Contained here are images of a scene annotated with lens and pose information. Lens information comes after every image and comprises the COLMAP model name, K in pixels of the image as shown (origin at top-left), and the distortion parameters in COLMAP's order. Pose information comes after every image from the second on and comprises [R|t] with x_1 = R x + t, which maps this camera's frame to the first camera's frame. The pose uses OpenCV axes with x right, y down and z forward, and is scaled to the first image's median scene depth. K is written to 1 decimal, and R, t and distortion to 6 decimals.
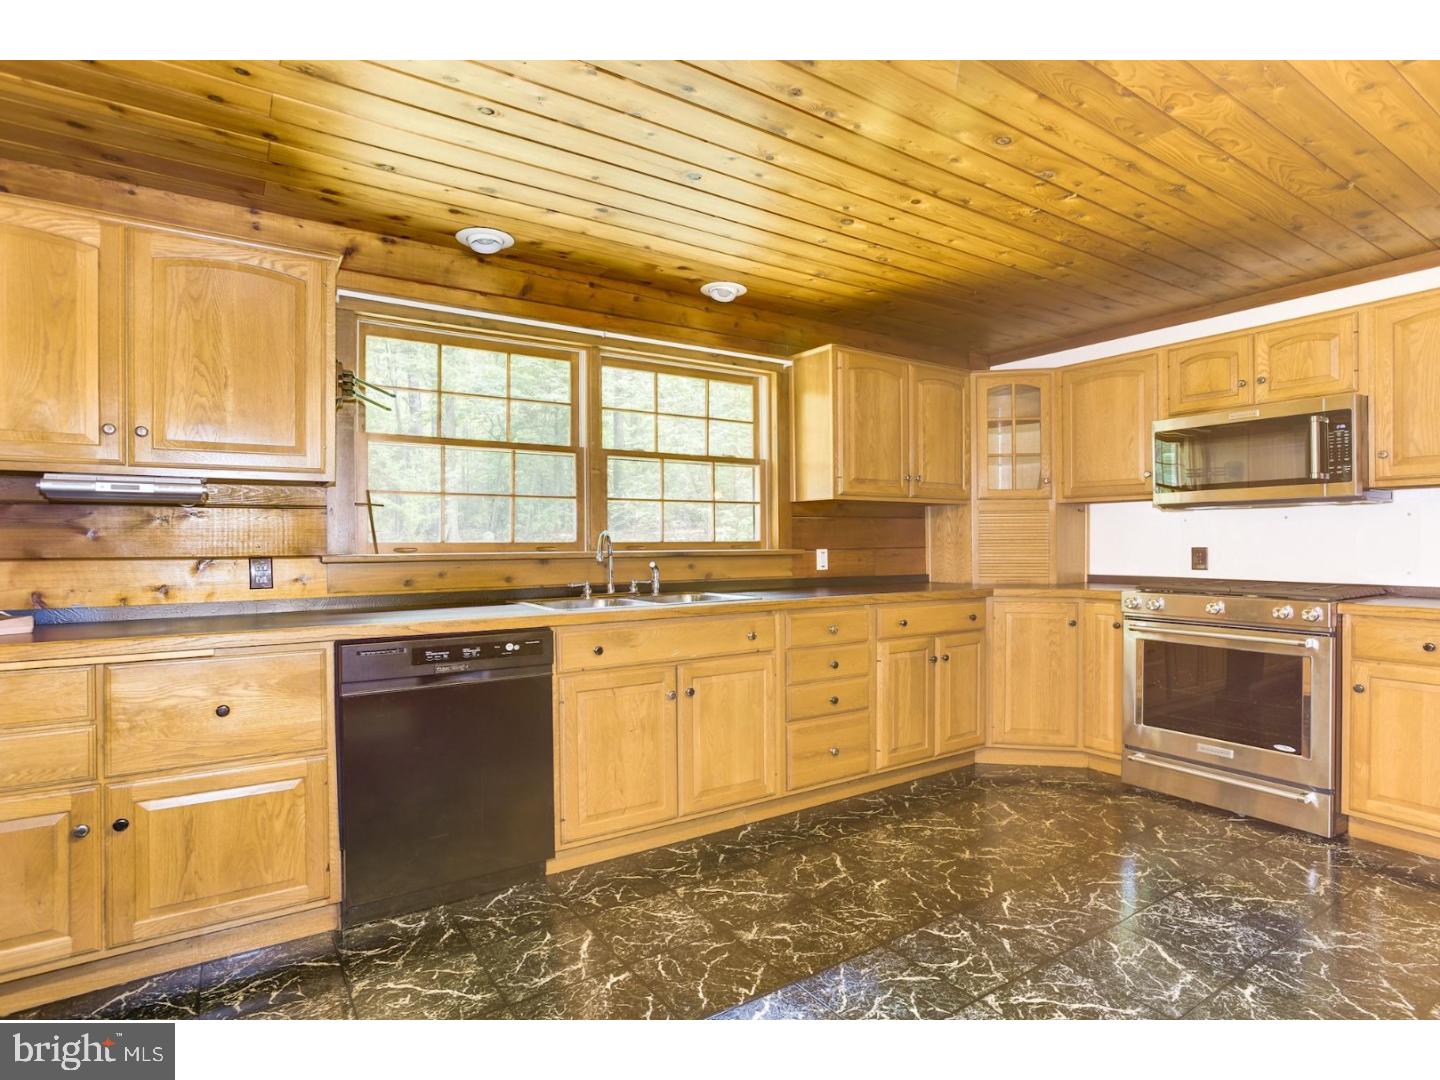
lens RADIAL K [[730.1, 0, 723.9], [0, 730.1, 550.6], [0, 0, 1]] dist [-0.025210, 0.000133]
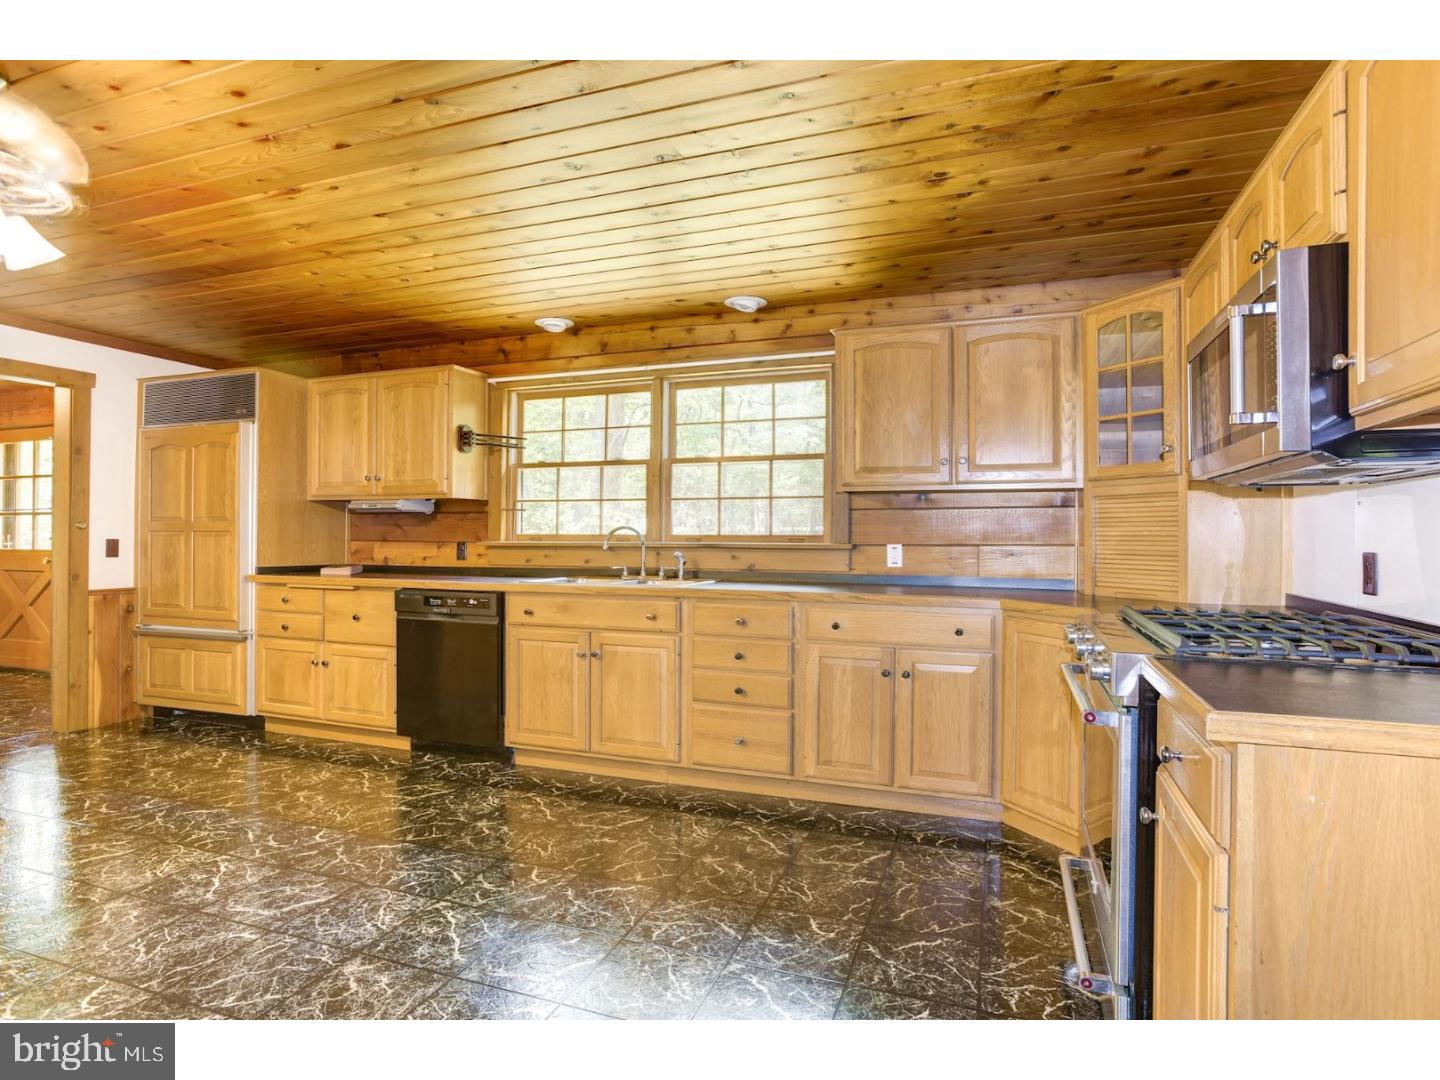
lens RADIAL K [[757.4, 0, 746.4], [0, 757.4, 536.8], [0, 0, 1]] dist [-0.002567, 0.000047]
pose [[0.606930, 0.009192, -0.794702, 1.068568], [-0.015069, 0.999886, 0.000057, -0.011772], [0.794612, 0.011941, 0.607000, 0.382781]]
